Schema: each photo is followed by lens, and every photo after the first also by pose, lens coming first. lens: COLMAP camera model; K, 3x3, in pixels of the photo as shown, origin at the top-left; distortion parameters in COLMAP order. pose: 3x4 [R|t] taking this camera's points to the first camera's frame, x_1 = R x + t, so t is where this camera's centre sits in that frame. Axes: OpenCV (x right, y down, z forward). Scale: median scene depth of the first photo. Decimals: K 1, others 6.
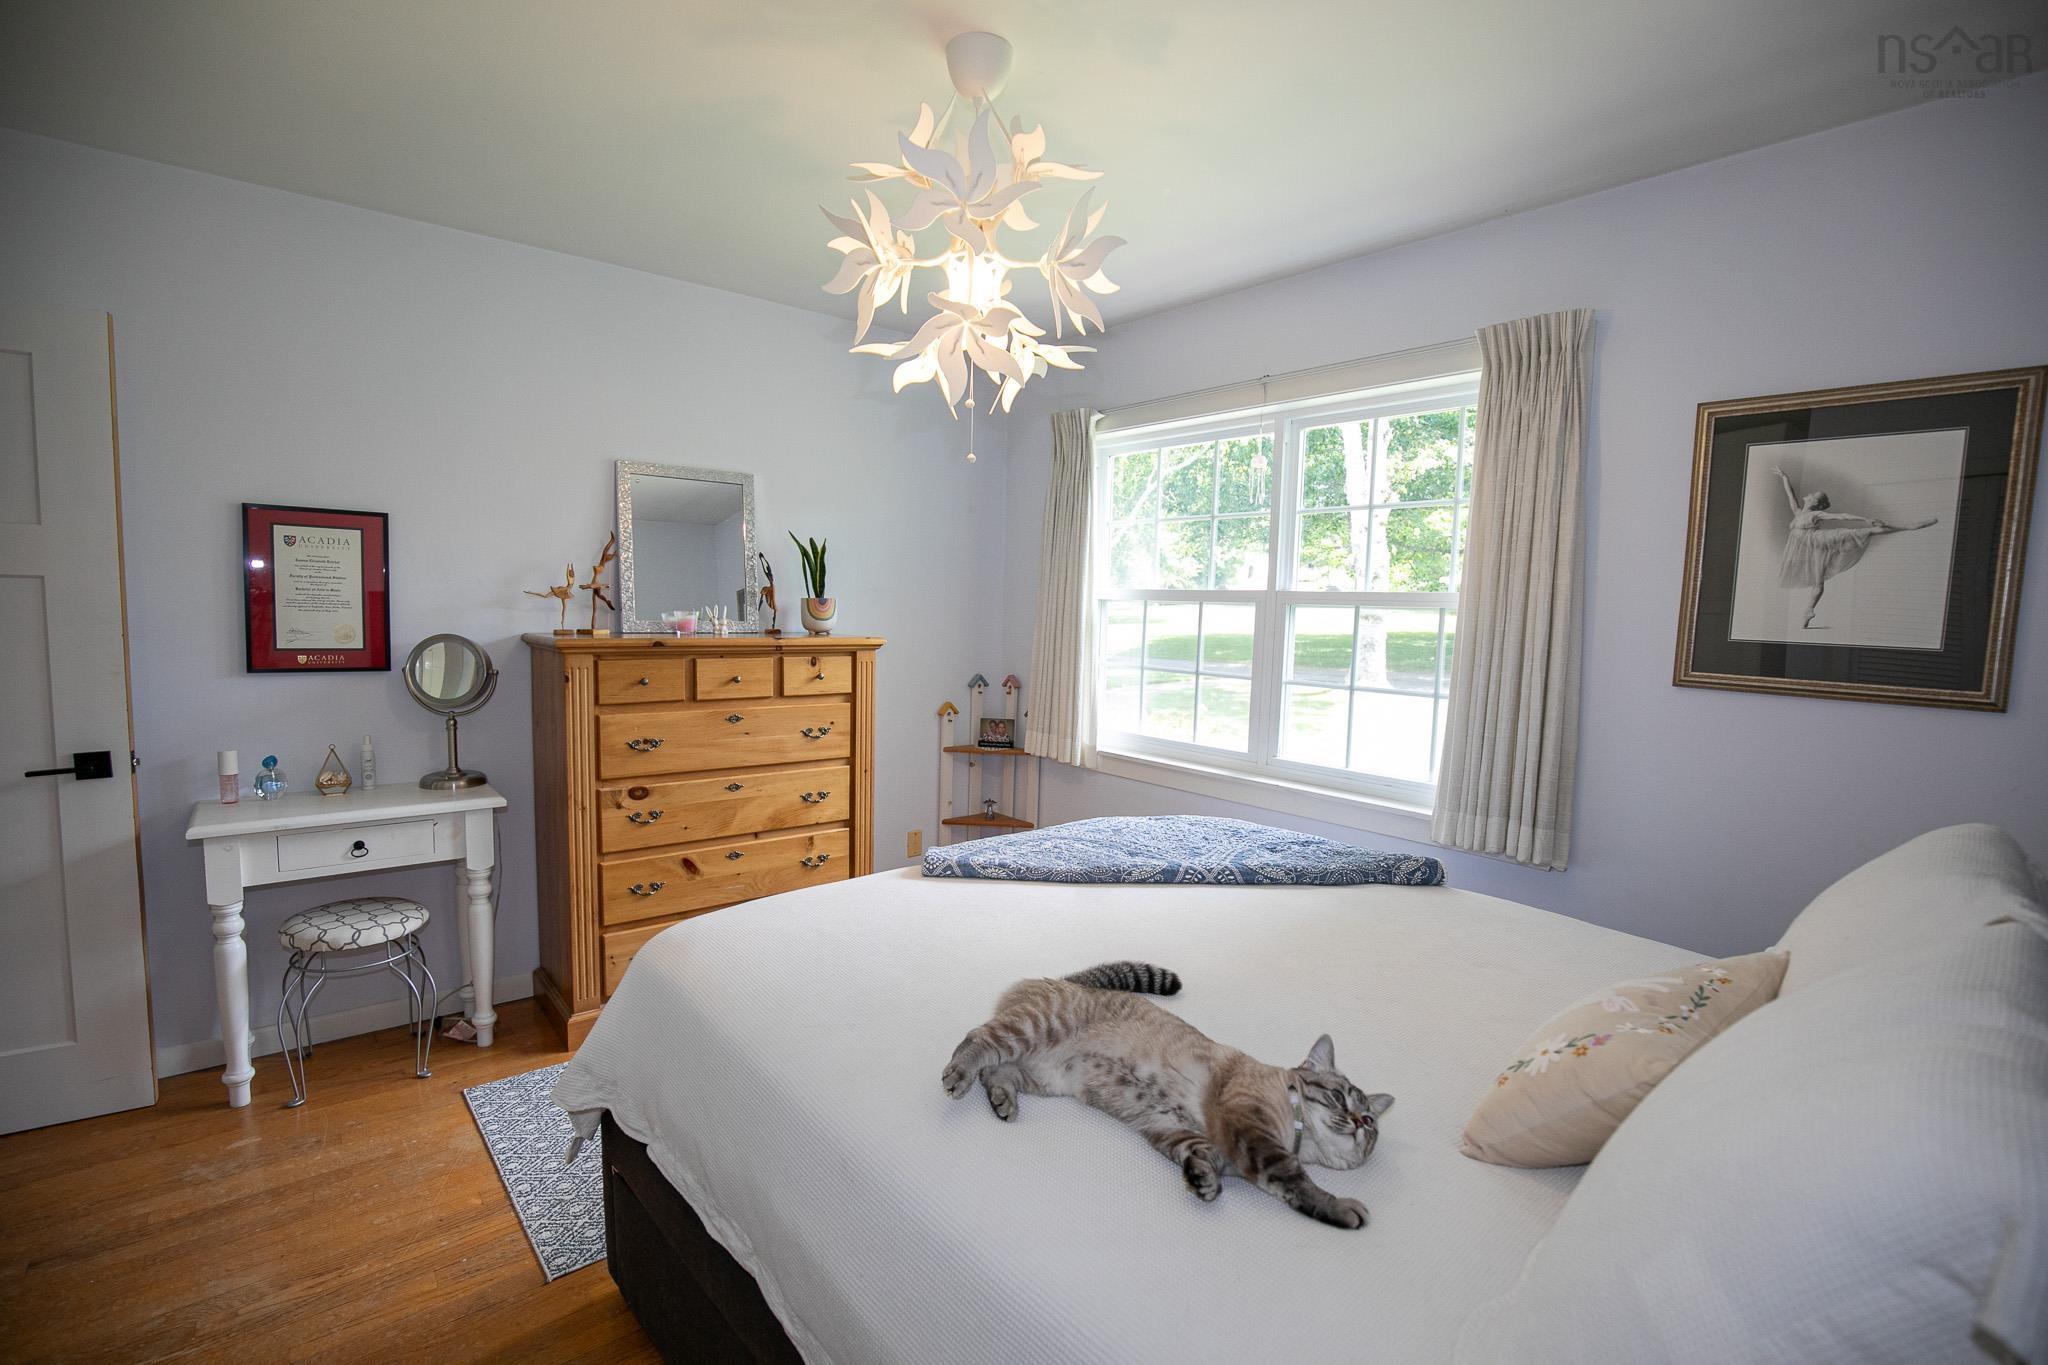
lens RADIAL K [[939.0, 0, 1024.9], [0, 939.0, 696.5], [0, 0, 1]] dist [-0.025103, 0.001437]
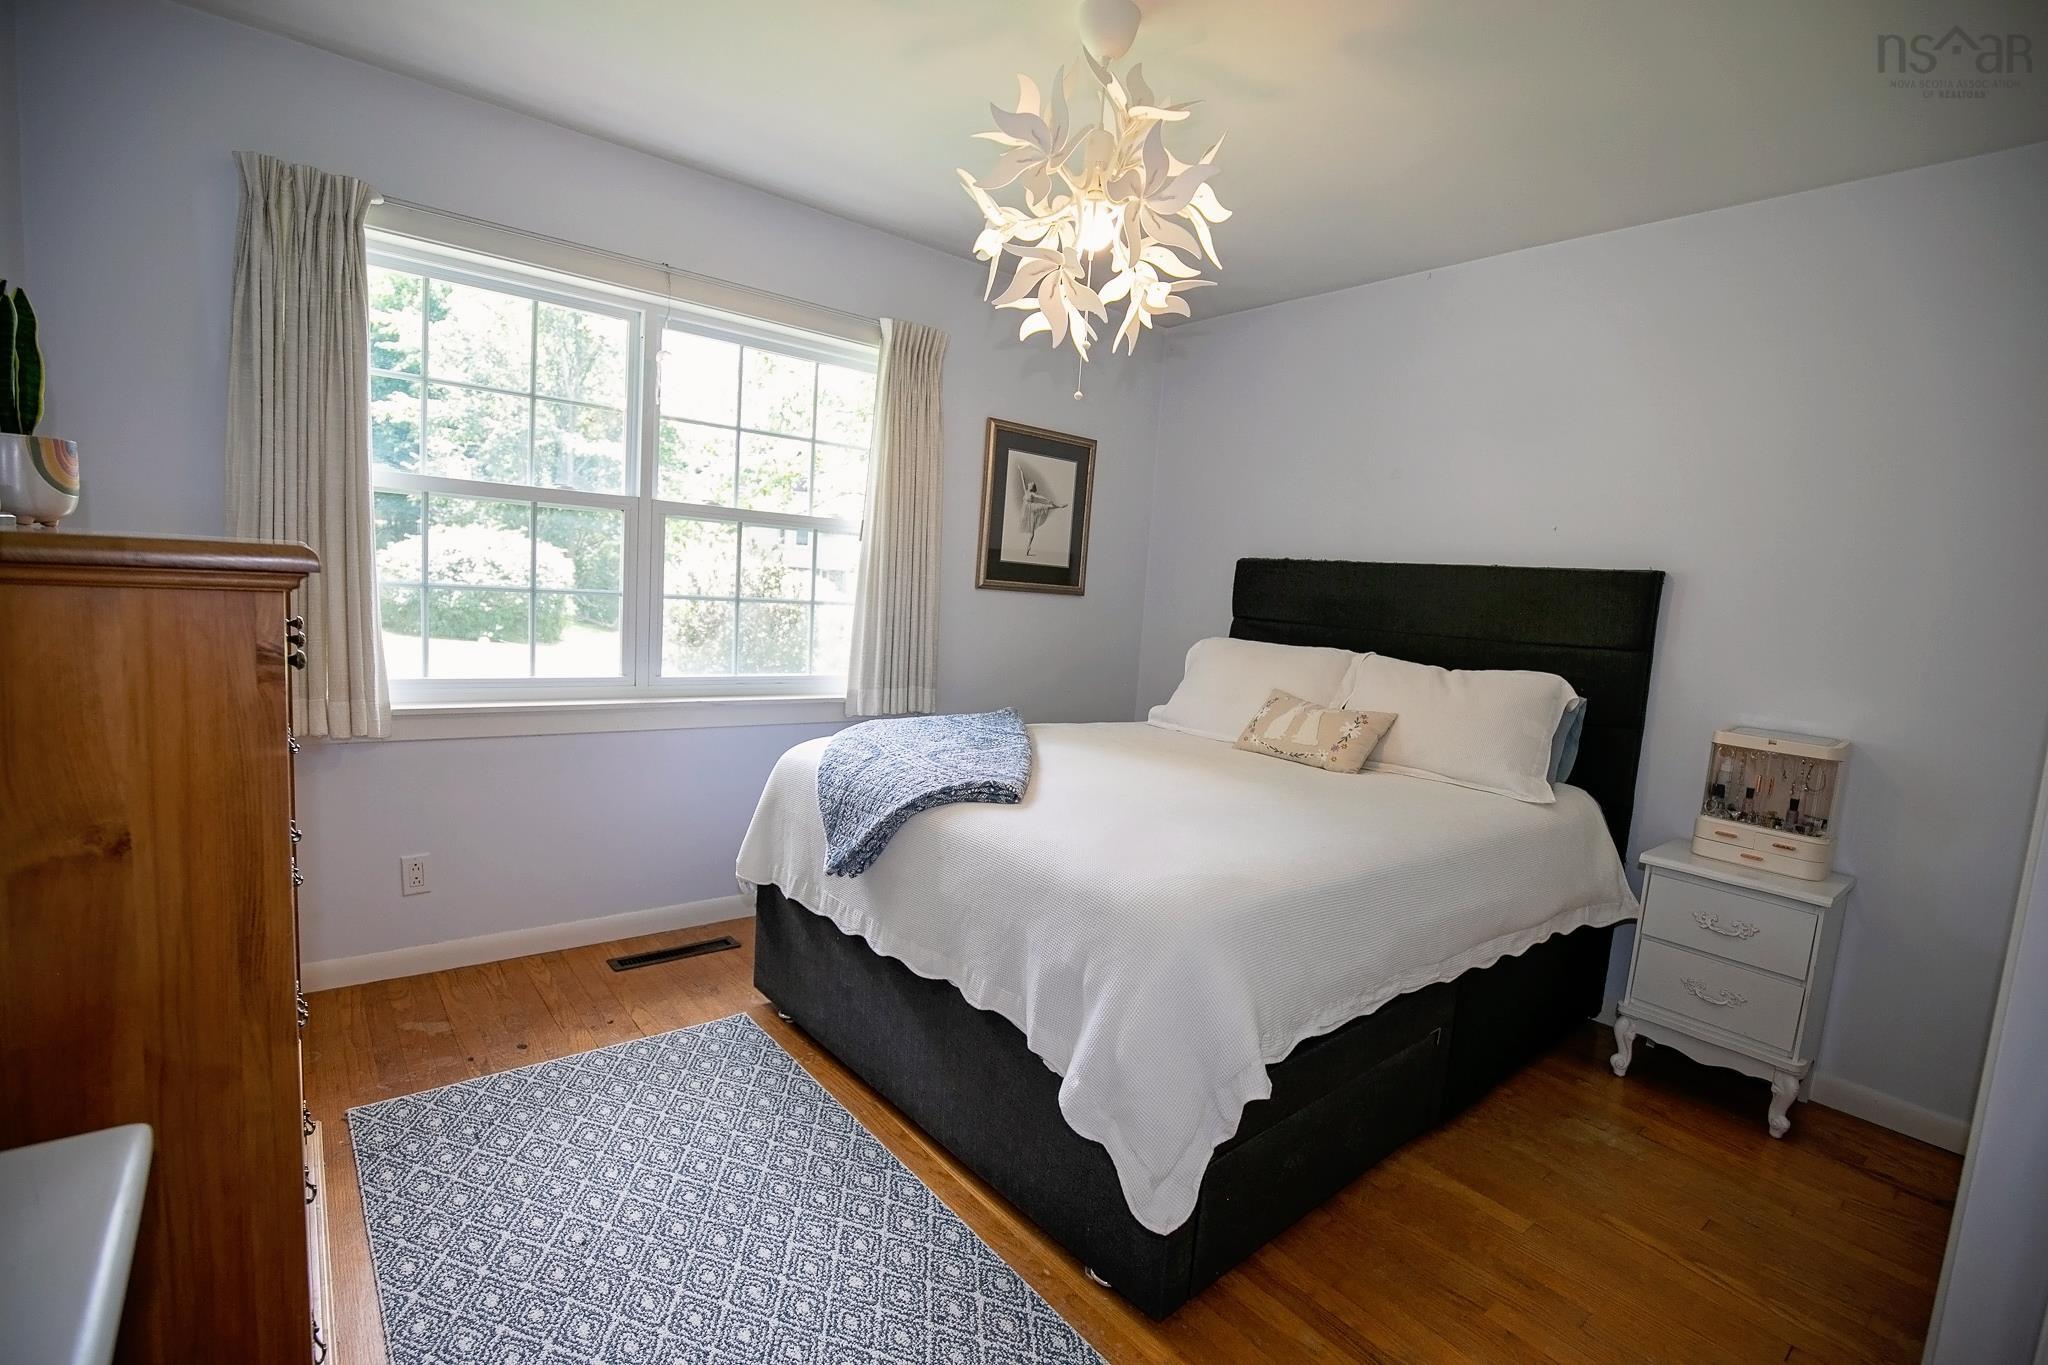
lens RADIAL K [[939.0, 0, 1026.5], [0, 939.0, 680.2], [0, 0, 1]] dist [-0.025103, 0.001437]
pose [[0.028268, -0.130844, 0.991000, -1.025364], [0.026456, 0.991147, 0.130109, -0.069581], [-0.999250, 0.022540, 0.031479, 0.925096]]
